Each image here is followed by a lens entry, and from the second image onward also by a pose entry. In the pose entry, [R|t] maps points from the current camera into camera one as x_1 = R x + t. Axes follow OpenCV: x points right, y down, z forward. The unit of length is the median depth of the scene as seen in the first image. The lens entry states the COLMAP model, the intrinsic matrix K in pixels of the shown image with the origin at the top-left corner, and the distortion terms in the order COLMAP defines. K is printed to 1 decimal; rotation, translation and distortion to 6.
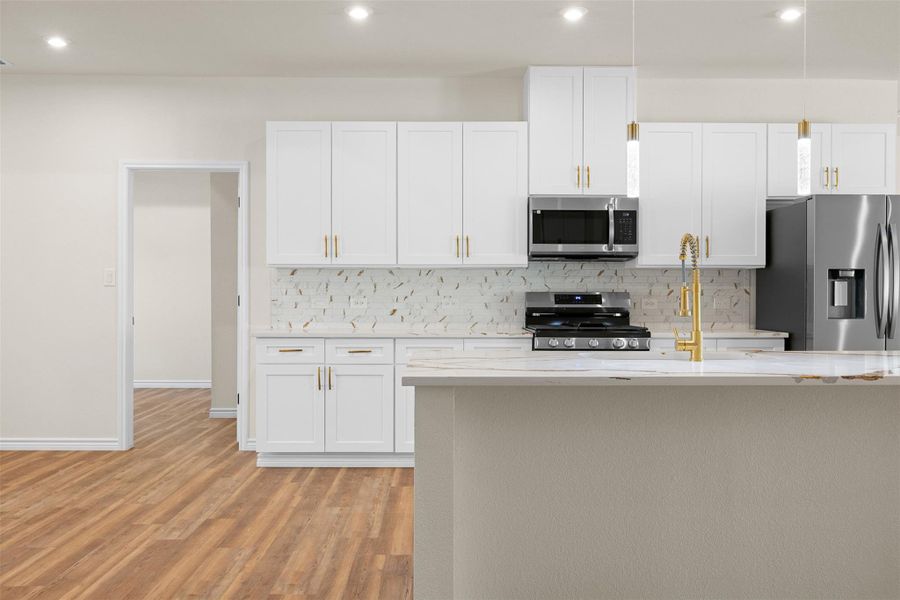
lens RADIAL K [[785.2, 0, 450.0], [0, 785.2, 300.0], [0, 0, 1]] dist [-0.020432, -0.006265]
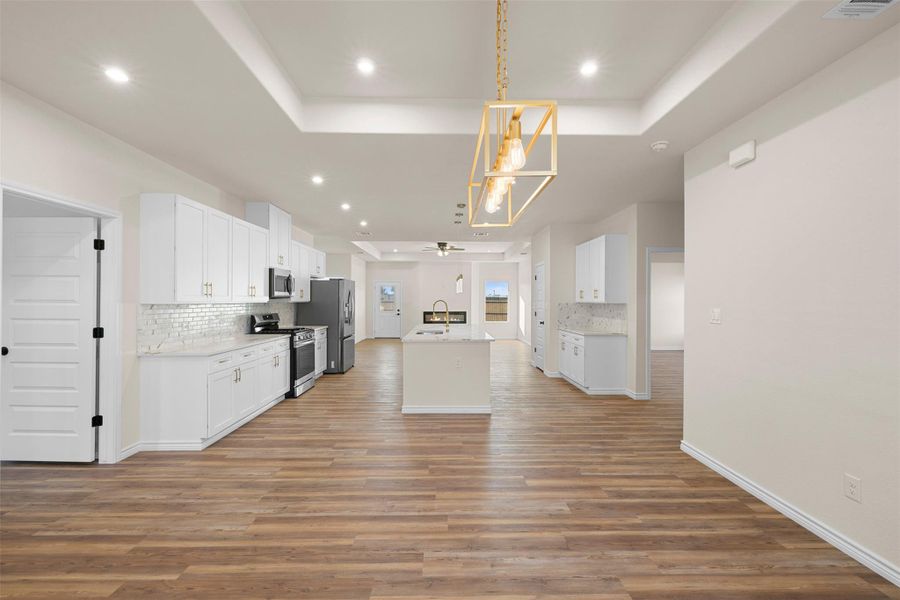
lens RADIAL K [[381.8, 0, 450.0], [0, 381.8, 300.0], [0, 0, 1]] dist [-0.002189, -0.000302]
pose [[-0.001251, -0.000044, 0.999999, -1.072917], [0.008208, 0.999966, 0.000054, -0.055663], [-0.999966, 0.008208, -0.001251, 0.656456]]
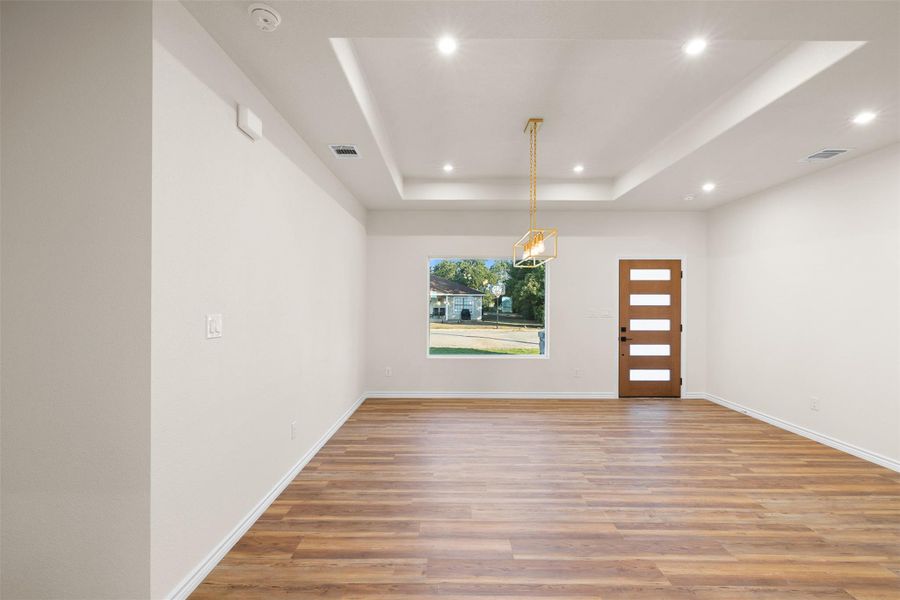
lens RADIAL K [[381.8, 0, 450.0], [0, 381.8, 300.0], [0, 0, 1]] dist [-0.002189, -0.000302]
pose [[-0.016464, -0.011641, -0.999797, 0.068038], [-0.017084, 0.999790, -0.011360, -0.051897], [0.999718, 0.016894, -0.016660, 0.453644]]
